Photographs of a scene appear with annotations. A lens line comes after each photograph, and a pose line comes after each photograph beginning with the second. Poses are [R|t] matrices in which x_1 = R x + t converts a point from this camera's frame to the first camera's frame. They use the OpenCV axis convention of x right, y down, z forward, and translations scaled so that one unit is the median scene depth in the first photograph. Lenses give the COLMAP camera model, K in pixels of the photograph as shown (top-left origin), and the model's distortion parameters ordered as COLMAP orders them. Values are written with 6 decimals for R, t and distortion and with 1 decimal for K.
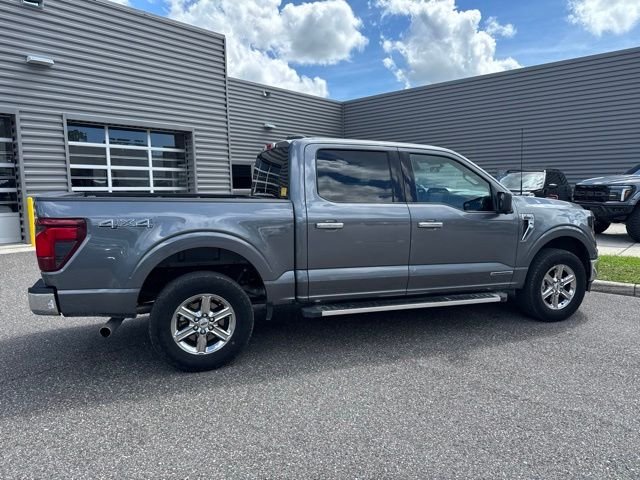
lens RADIAL K [[446.5, 0, 319.1], [0, 446.5, 243.0], [0, 0, 1]] dist [0.053385, -0.068467]
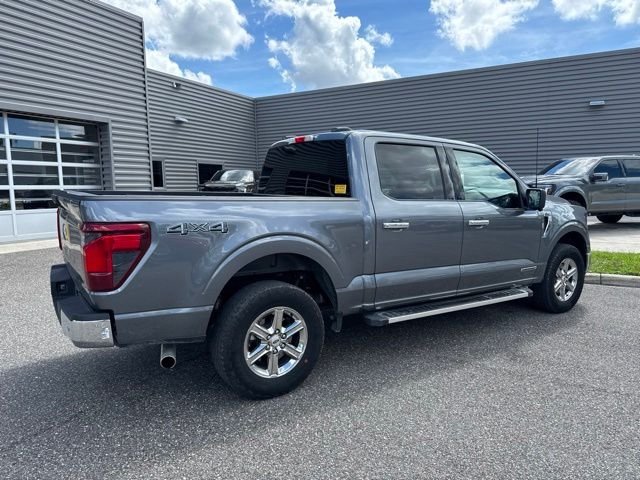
lens RADIAL K [[448.4, 0, 314.9], [0, 448.4, 241.9], [0, 0, 1]] dist [0.055287, -0.076425]
pose [[0.972607, -0.027116, 0.230870, -0.302287], [0.027425, 0.999622, 0.001873, -0.009645], [-0.230834, 0.004510, 0.972983, 0.111182]]
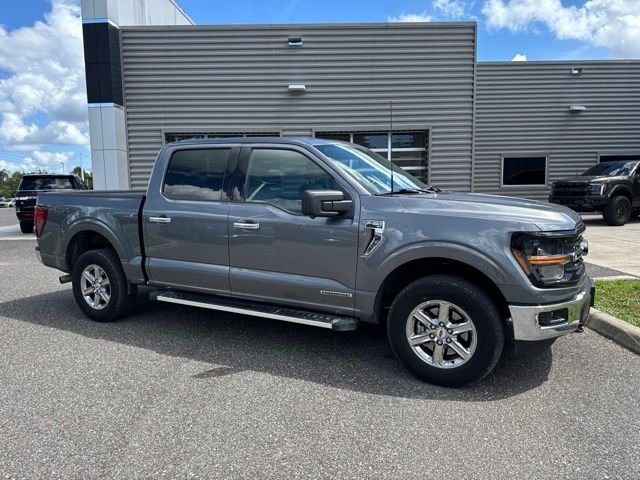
lens RADIAL K [[446.5, 0, 319.1], [0, 446.5, 243.0], [0, 0, 1]] dist [0.053385, -0.068467]
pose [[0.674482, 0.086607, -0.733194, 0.946579], [-0.082297, 0.995726, 0.041912, -0.051511], [0.733690, 0.032071, 0.678727, 0.449880]]
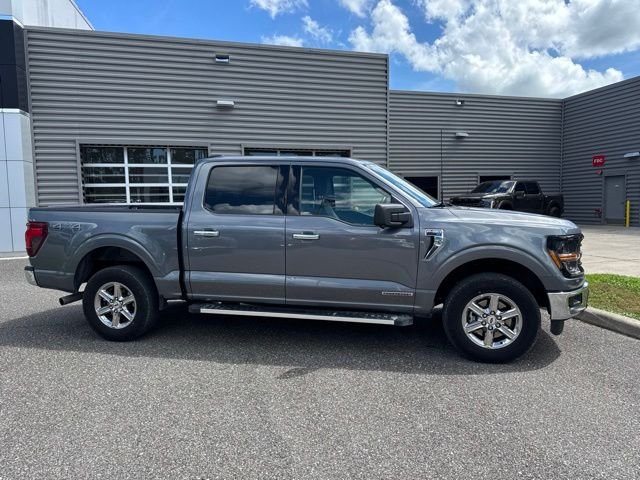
lens RADIAL K [[445.0, 0, 320.6], [0, 445.0, 248.5], [0, 0, 1]] dist [0.051175, -0.059637]
pose [[0.845422, 0.049502, -0.531800, 0.744067], [-0.057490, 0.998345, 0.001536, -0.016569], [0.530996, 0.029275, 0.846868, 0.163215]]
